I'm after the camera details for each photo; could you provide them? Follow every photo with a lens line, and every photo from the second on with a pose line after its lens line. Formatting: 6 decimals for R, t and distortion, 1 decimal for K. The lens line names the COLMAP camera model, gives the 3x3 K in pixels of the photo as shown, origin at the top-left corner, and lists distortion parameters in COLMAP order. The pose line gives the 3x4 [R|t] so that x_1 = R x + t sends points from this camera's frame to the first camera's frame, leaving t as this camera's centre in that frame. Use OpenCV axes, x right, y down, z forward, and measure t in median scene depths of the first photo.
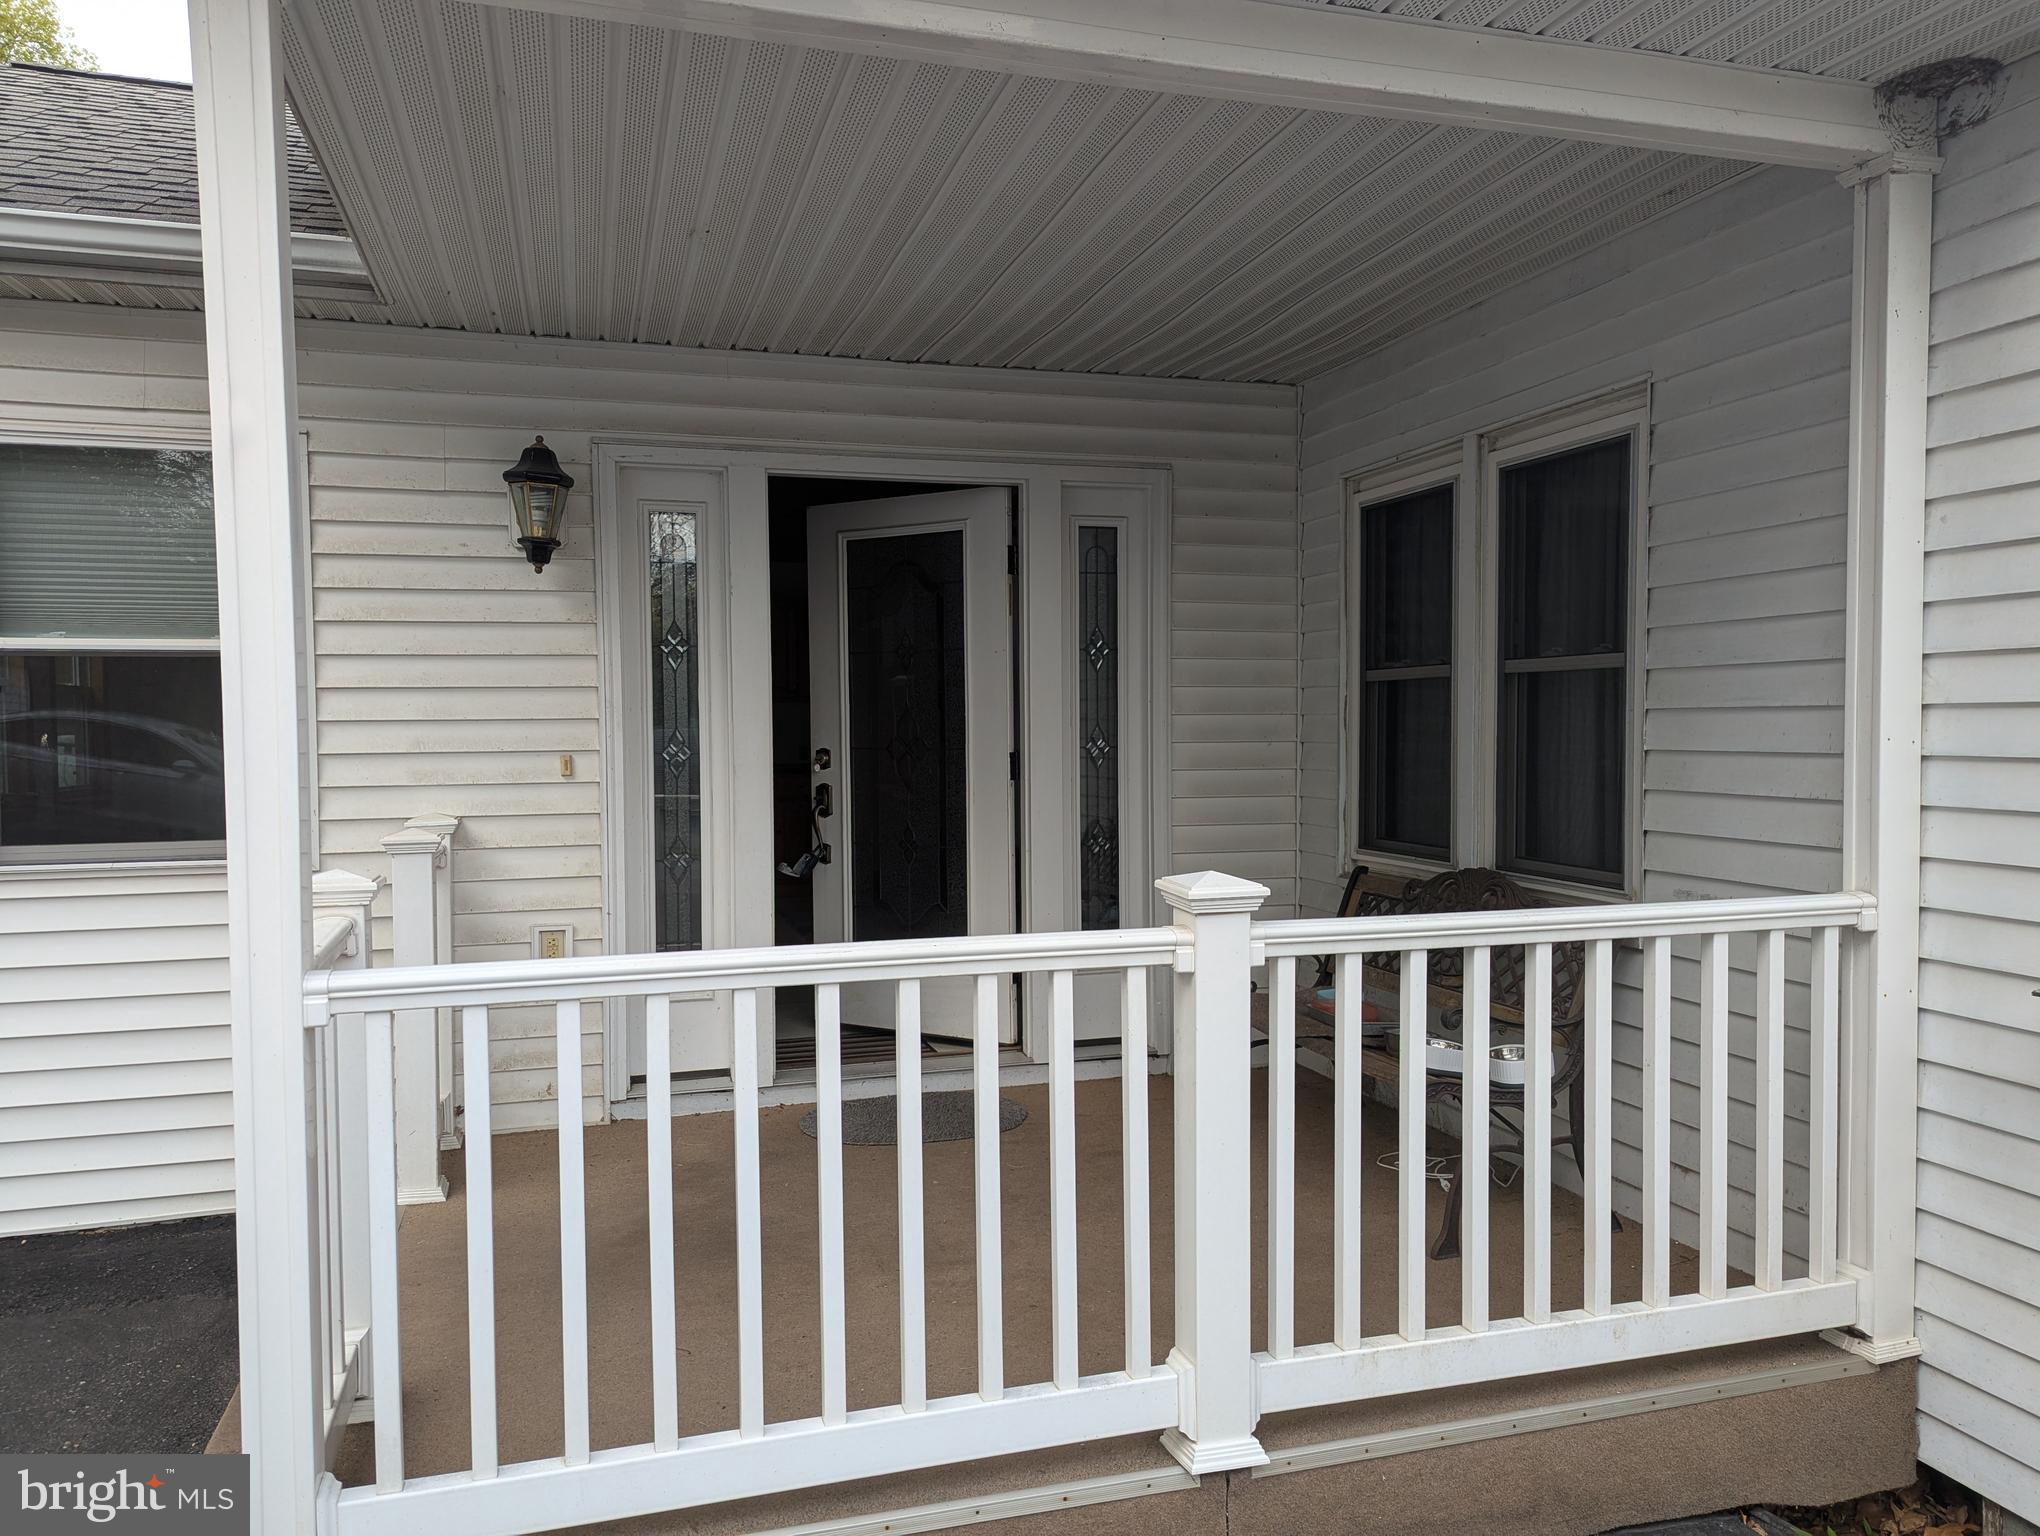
lens RADIAL K [[1432.8, 0, 1003.4], [0, 1432.8, 769.7], [0, 0, 1]] dist [0.070987, -0.060455]
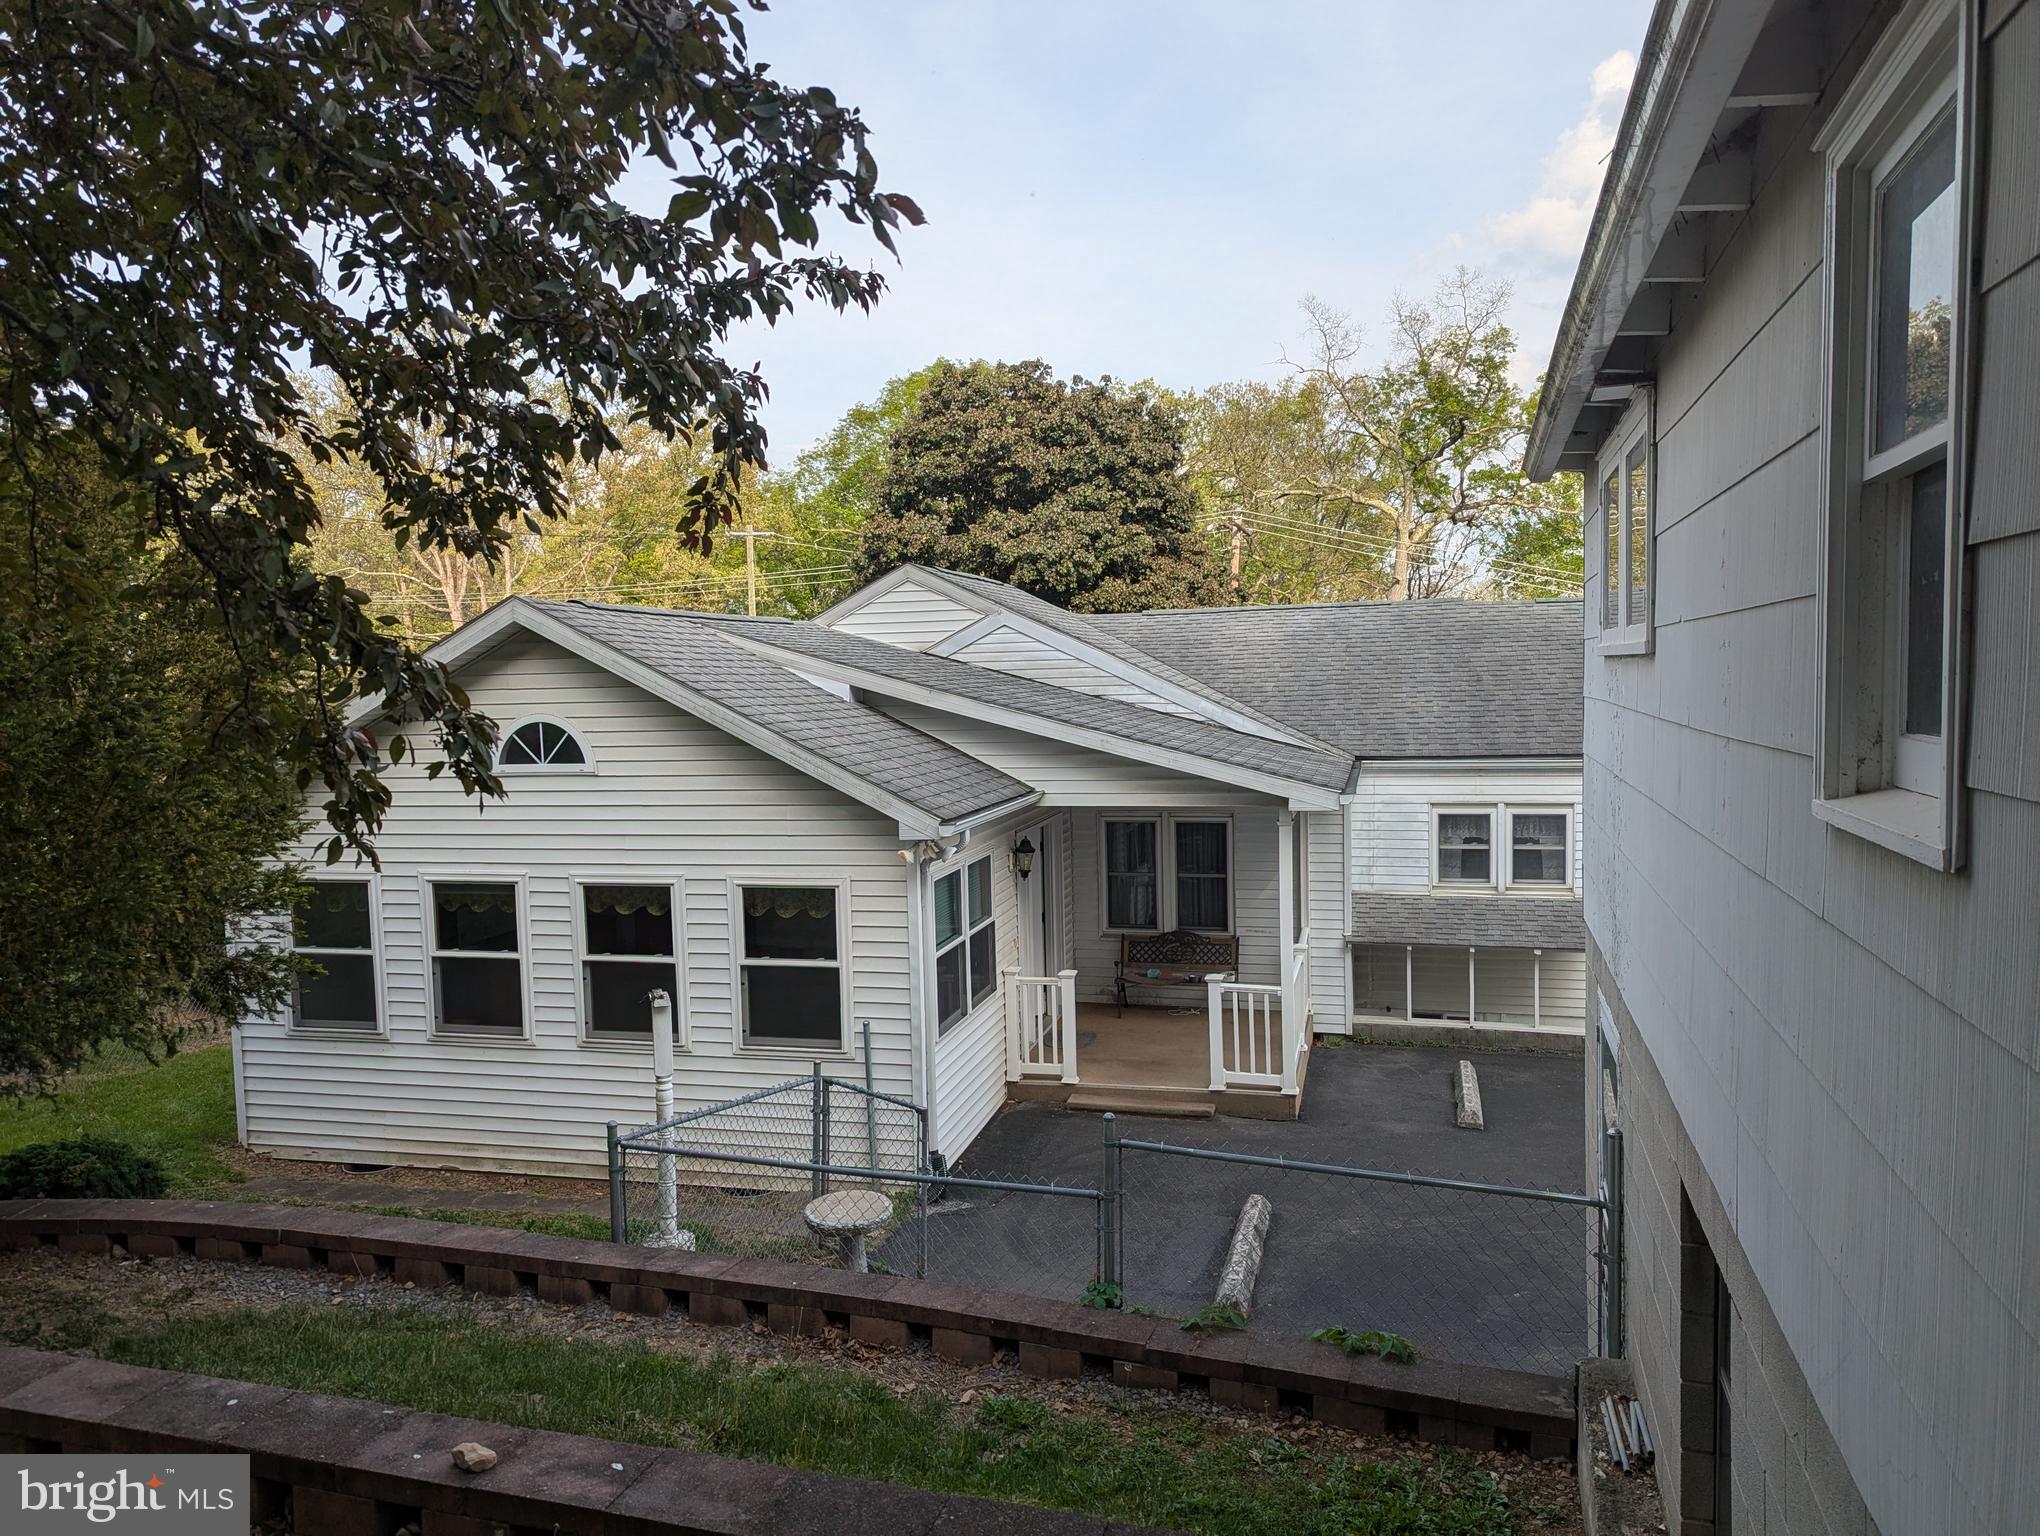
lens RADIAL K [[1423.0, 0, 1017.4], [0, 1423.0, 773.7], [0, 0, 1]] dist [0.072610, -0.069535]
pose [[0.516113, -0.062609, 0.854229, -4.236133], [0.049679, 0.997834, 0.043119, -0.728049], [-0.855078, 0.020183, 0.518106, -0.772629]]
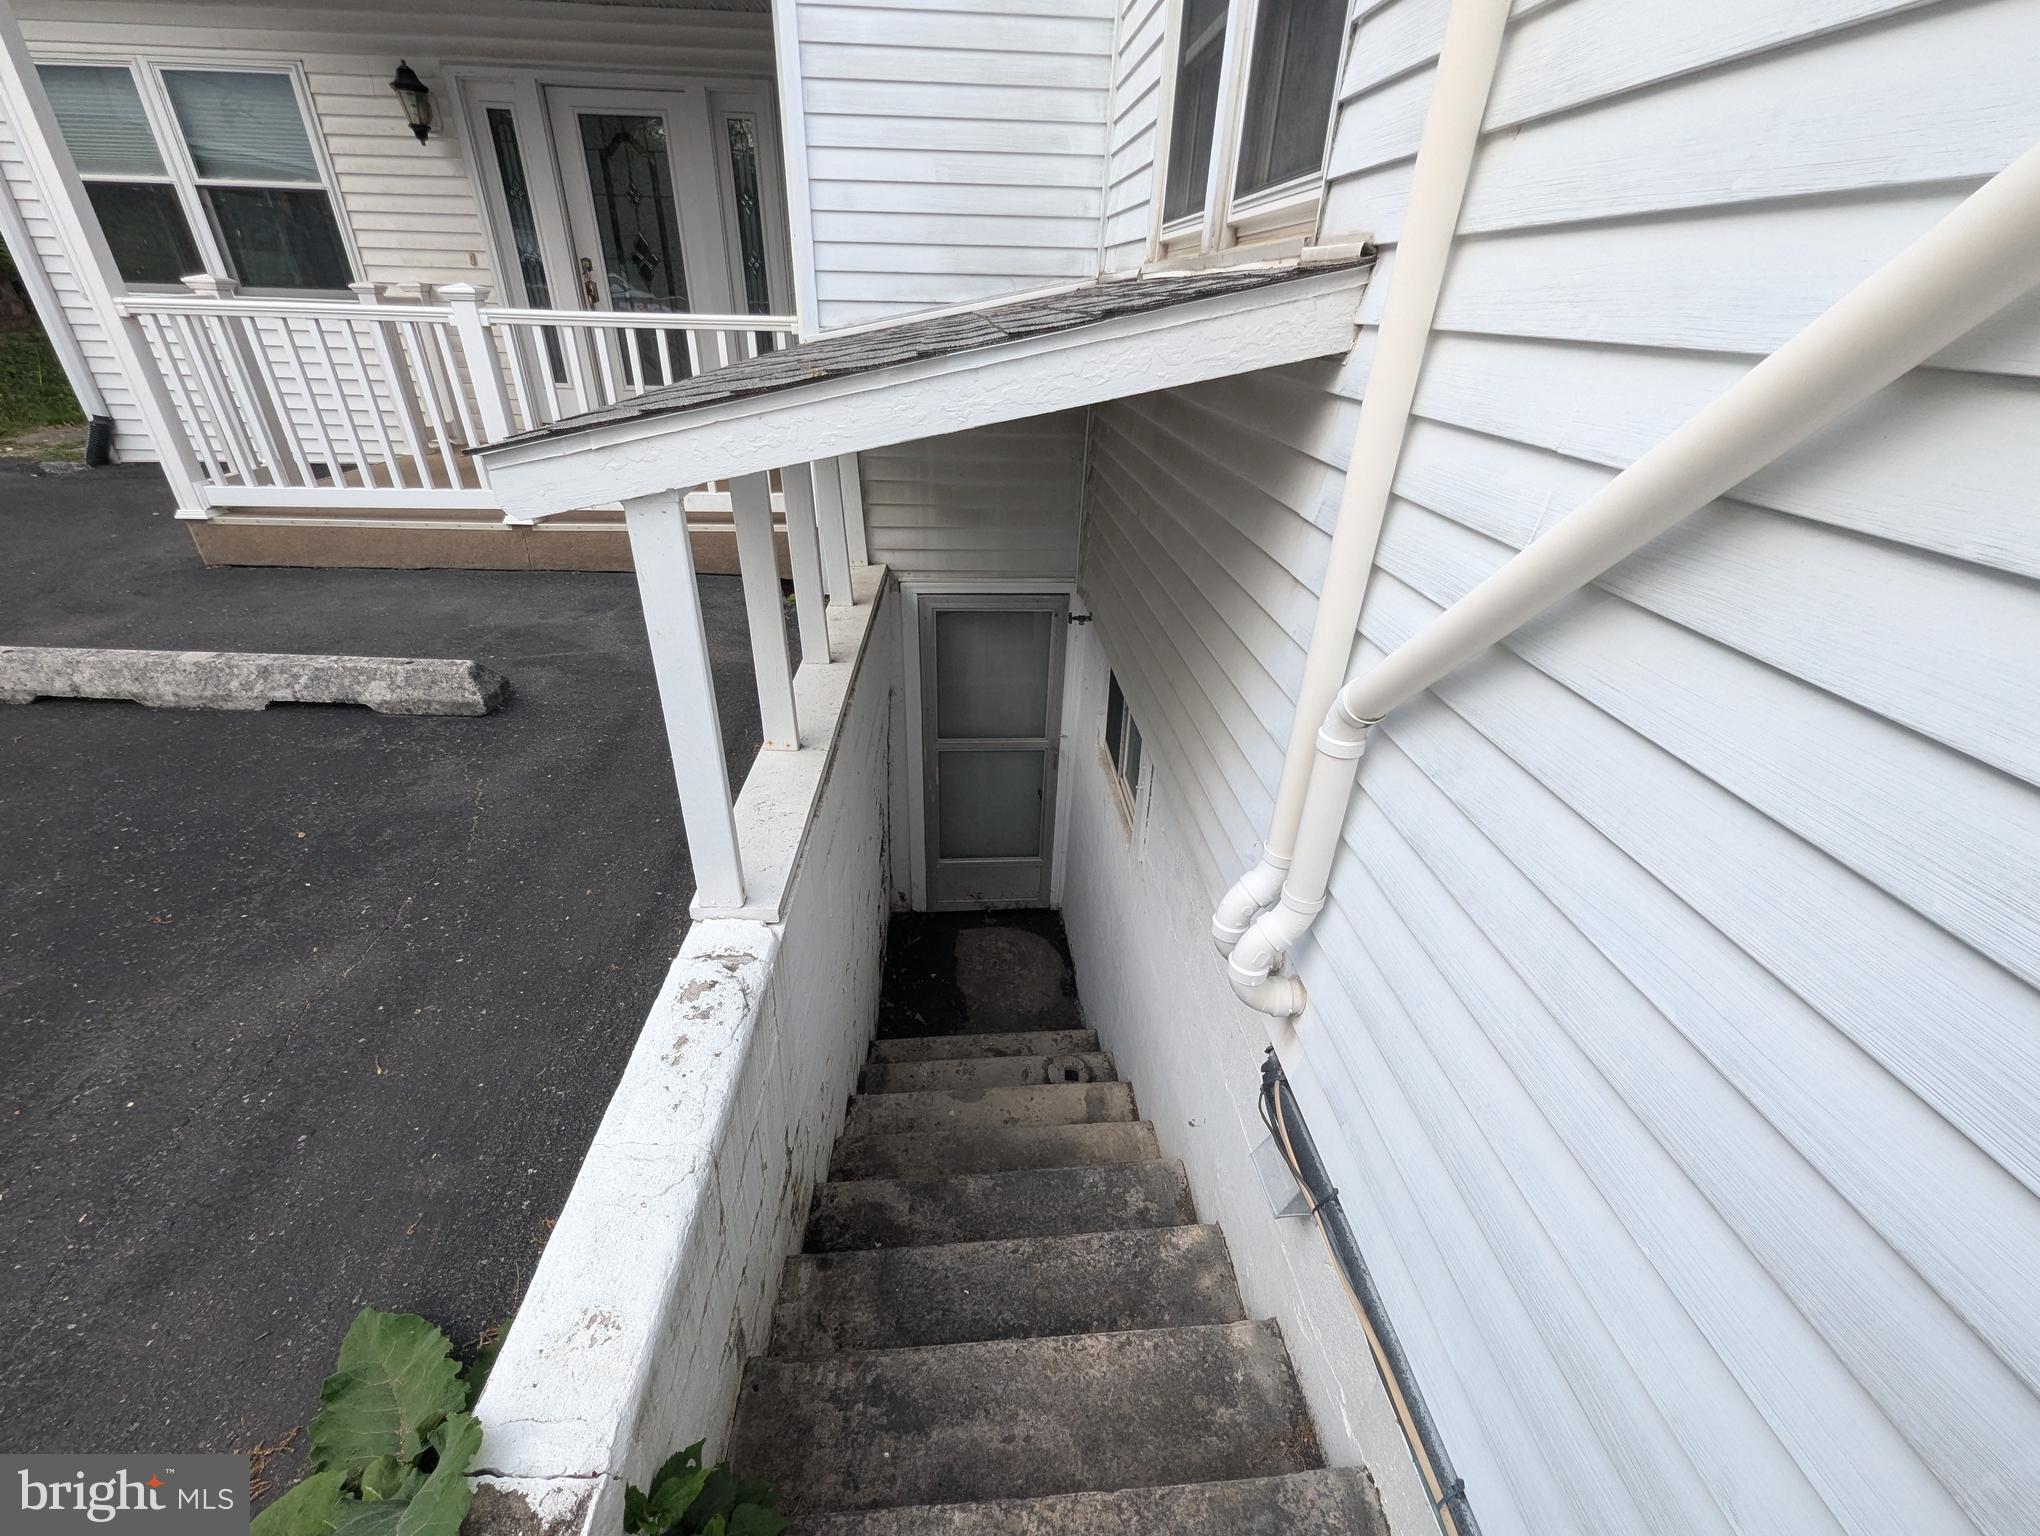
lens RADIAL K [[847.1, 0, 1008.6], [0, 847.1, 772.1], [0, 0, 1]] dist [0.000993, -0.000590]
pose [[0.976058, 0.135019, -0.170532, 1.210337], [-0.041941, 0.886127, 0.461540, 0.089914], [0.213430, -0.443338, 0.870574, -0.376976]]
